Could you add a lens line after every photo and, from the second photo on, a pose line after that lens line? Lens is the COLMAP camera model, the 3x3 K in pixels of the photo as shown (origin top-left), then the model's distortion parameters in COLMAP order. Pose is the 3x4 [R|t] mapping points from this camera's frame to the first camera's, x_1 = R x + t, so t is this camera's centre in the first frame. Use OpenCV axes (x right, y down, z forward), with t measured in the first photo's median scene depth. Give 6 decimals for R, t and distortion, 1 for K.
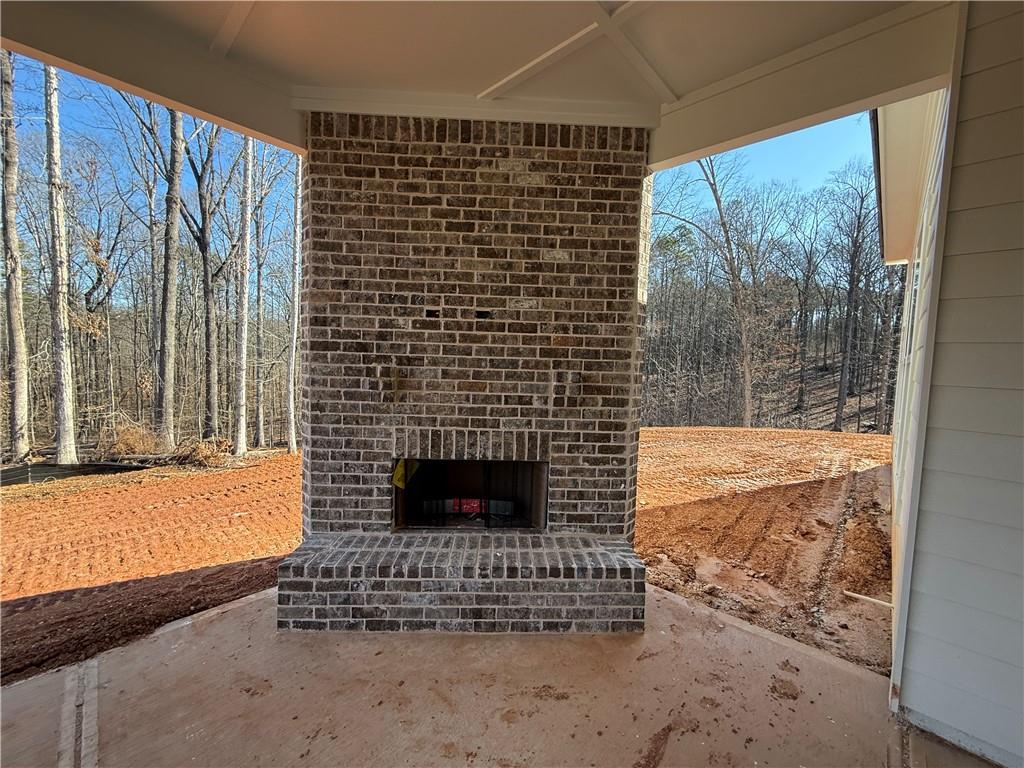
lens RADIAL K [[405.9, 0, 509.6], [0, 405.9, 382.9], [0, 0, 1]] dist [-0.001310, -0.000160]
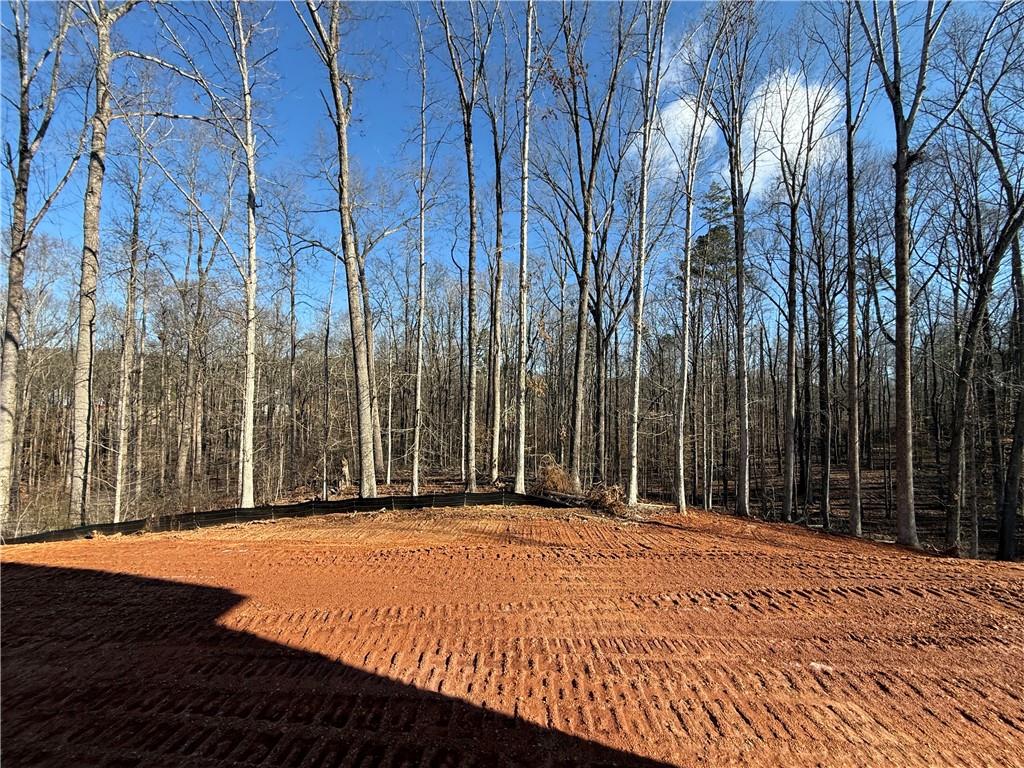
lens RADIAL K [[405.9, 0, 508.2], [0, 405.9, 383.4], [0, 0, 1]] dist [-0.001310, -0.000160]
pose [[0.681646, -0.049205, -0.730025, -0.815771], [-0.045983, 0.992883, -0.109857, -0.018930], [0.730236, 0.108452, 0.674533, 0.306681]]
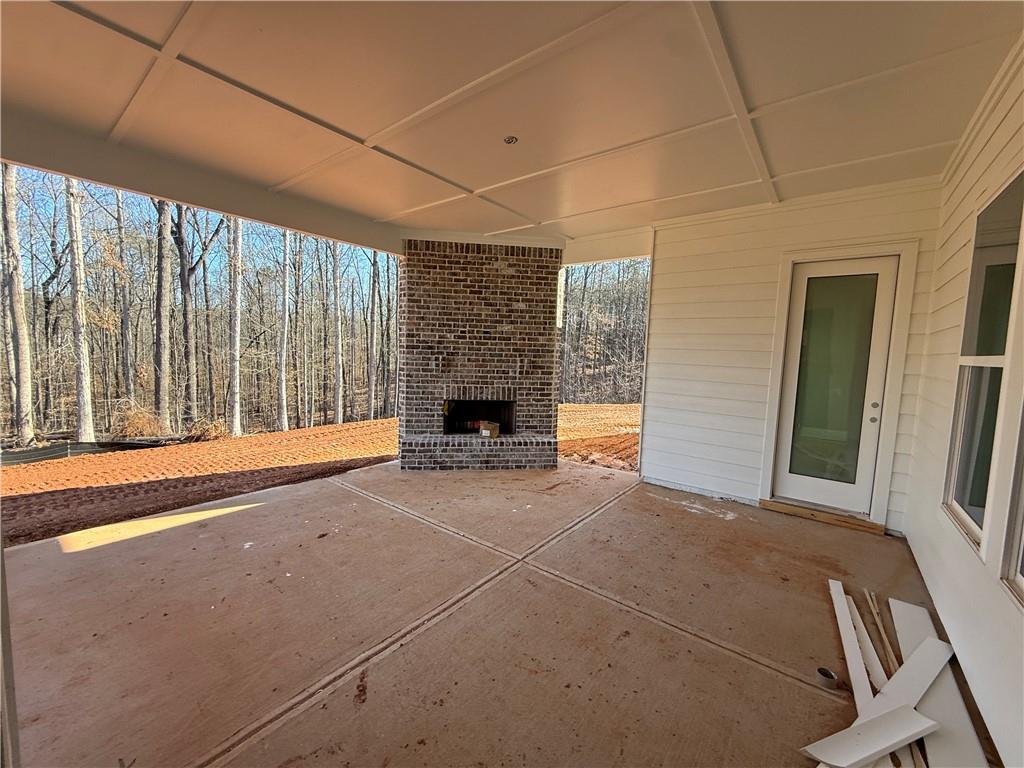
lens RADIAL K [[405.9, 0, 508.1], [0, 405.9, 384.7], [0, 0, 1]] dist [-0.001310, -0.000160]
pose [[0.996414, -0.006809, 0.084342, -0.134435], [0.004553, 0.999627, 0.026912, 0.052304], [-0.084494, -0.026431, 0.996073, -1.175728]]
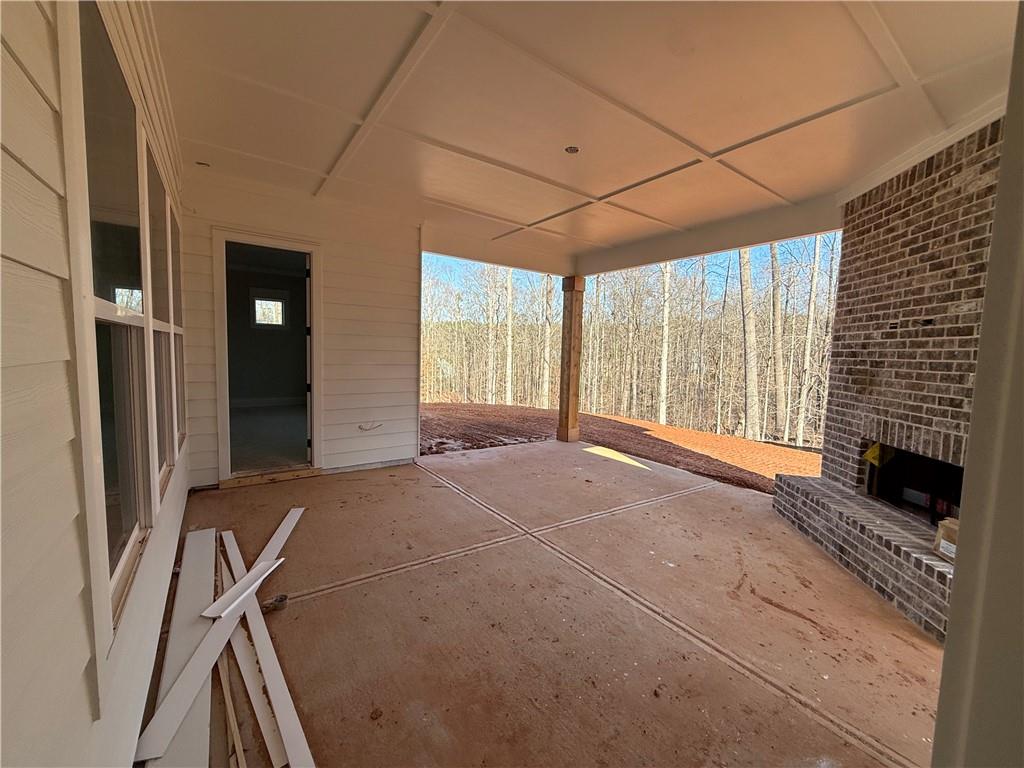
lens RADIAL K [[405.9, 0, 510.2], [0, 405.9, 386.3], [0, 0, 1]] dist [-0.001310, -0.000160]
pose [[-0.195515, 0.050250, -0.979412, 1.253452], [-0.096002, 0.992909, 0.070107, 0.038088], [0.975990, 0.107732, -0.189305, 0.109725]]
